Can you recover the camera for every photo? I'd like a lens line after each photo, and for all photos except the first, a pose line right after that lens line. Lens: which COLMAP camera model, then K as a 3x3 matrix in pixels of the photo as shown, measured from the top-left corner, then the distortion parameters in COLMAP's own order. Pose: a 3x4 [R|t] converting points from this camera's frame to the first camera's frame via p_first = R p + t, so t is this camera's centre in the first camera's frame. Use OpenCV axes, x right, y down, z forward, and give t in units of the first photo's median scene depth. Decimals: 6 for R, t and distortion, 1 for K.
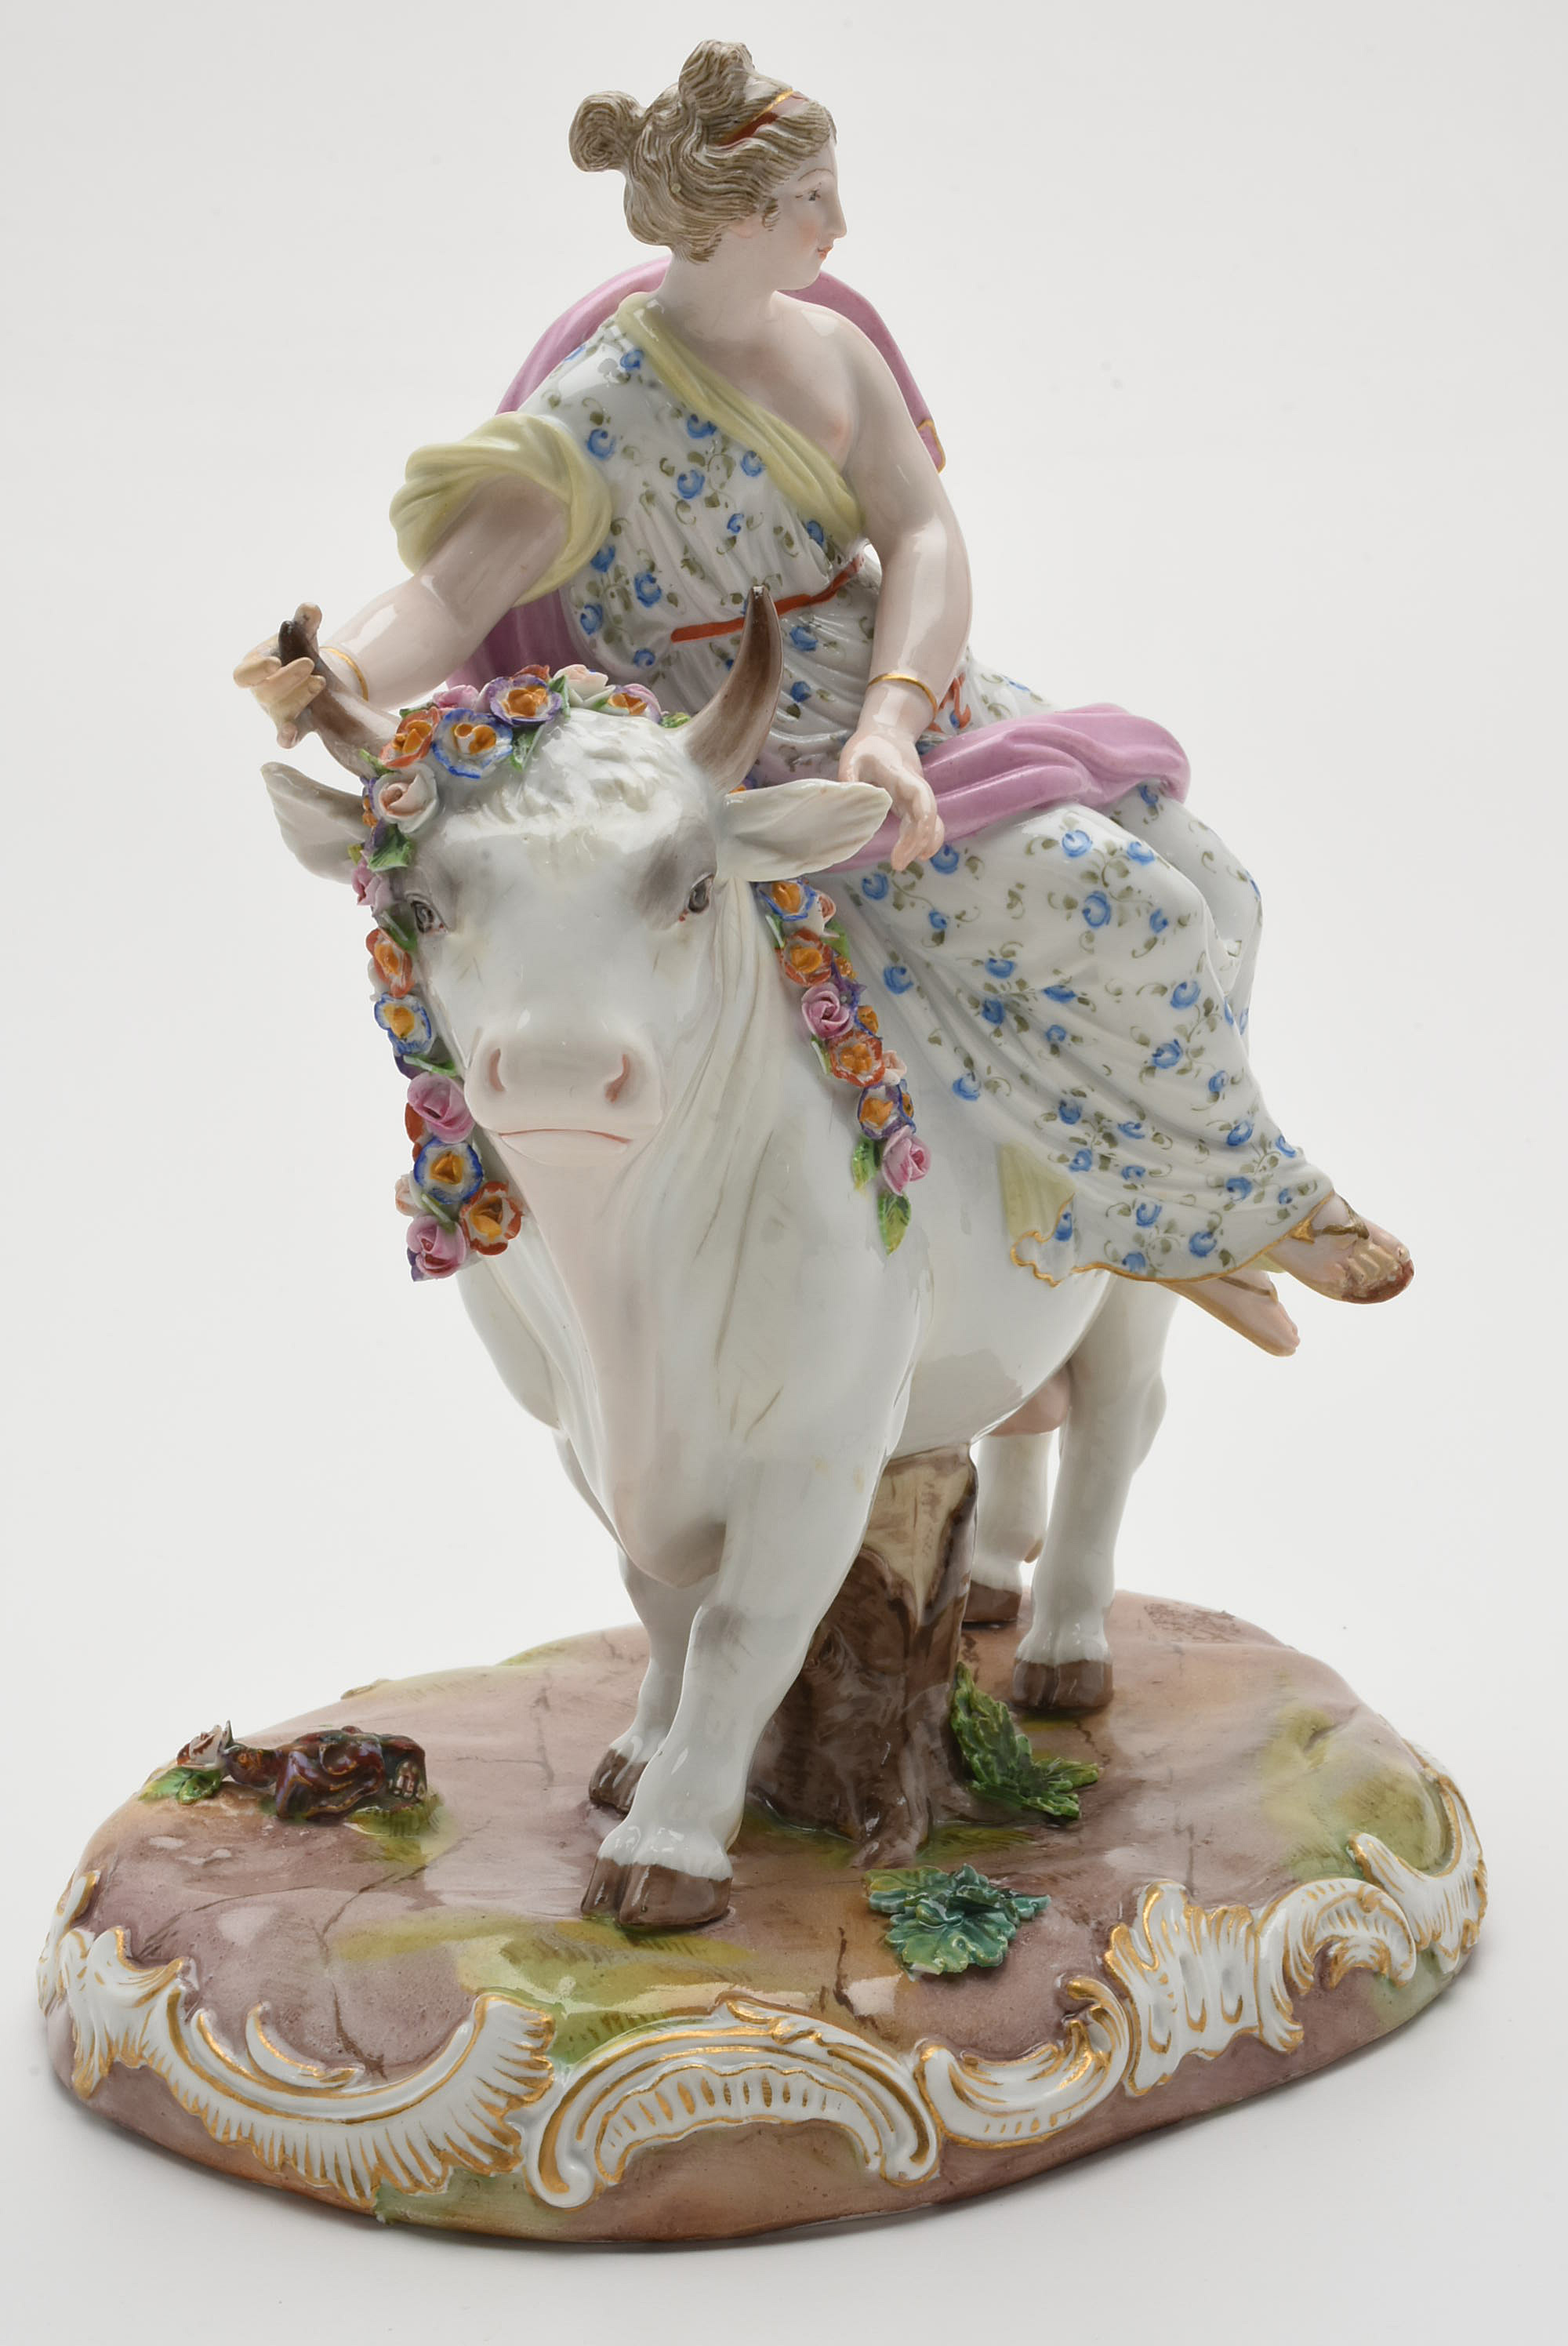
lens RADIAL K [[3826.6, 0, 789.2], [0, 3826.6, 1171.6], [0, 0, 1]] dist [-0.026080, 0.000000]
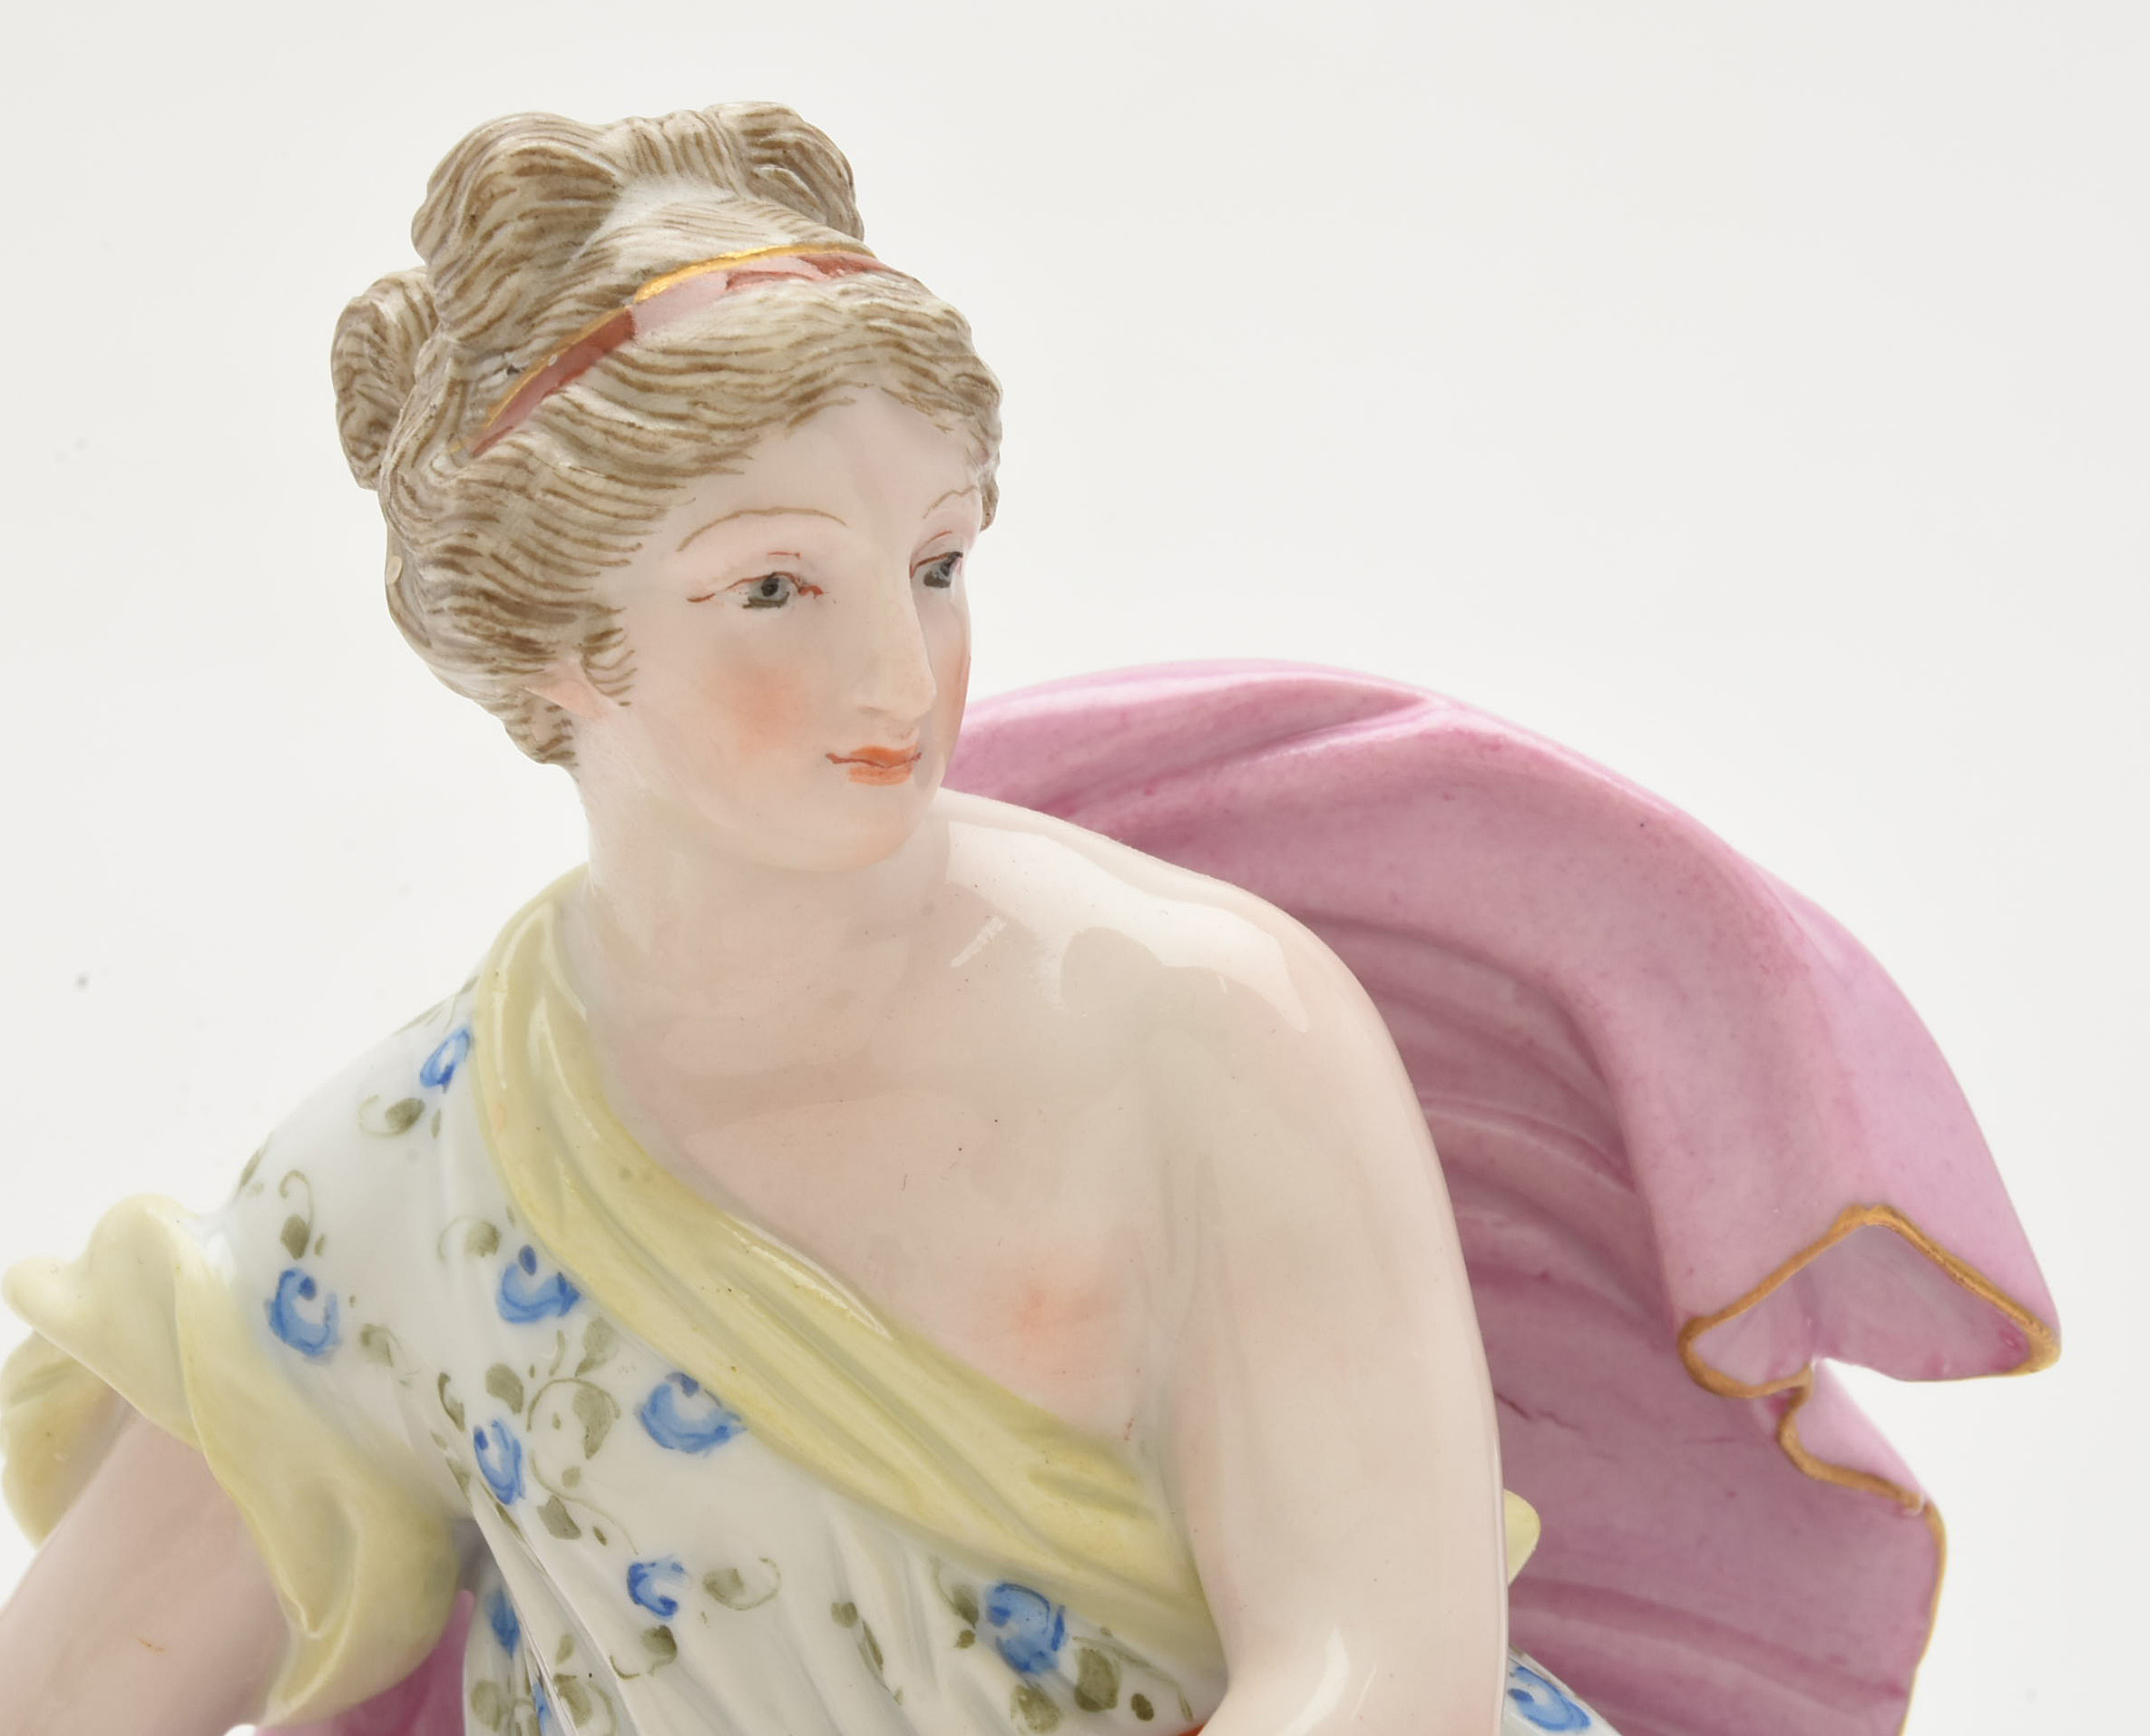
lens RADIAL K [[6185.0, 0, 1073.6], [0, 6185.0, 864.2], [0, 0, 1]] dist [-0.088003, 0.000000]
pose [[0.714020, 0.052025, -0.698190, 0.369214], [-0.127363, 0.990248, -0.056463, -0.207326], [0.688443, 0.129239, 0.713683, 0.660173]]
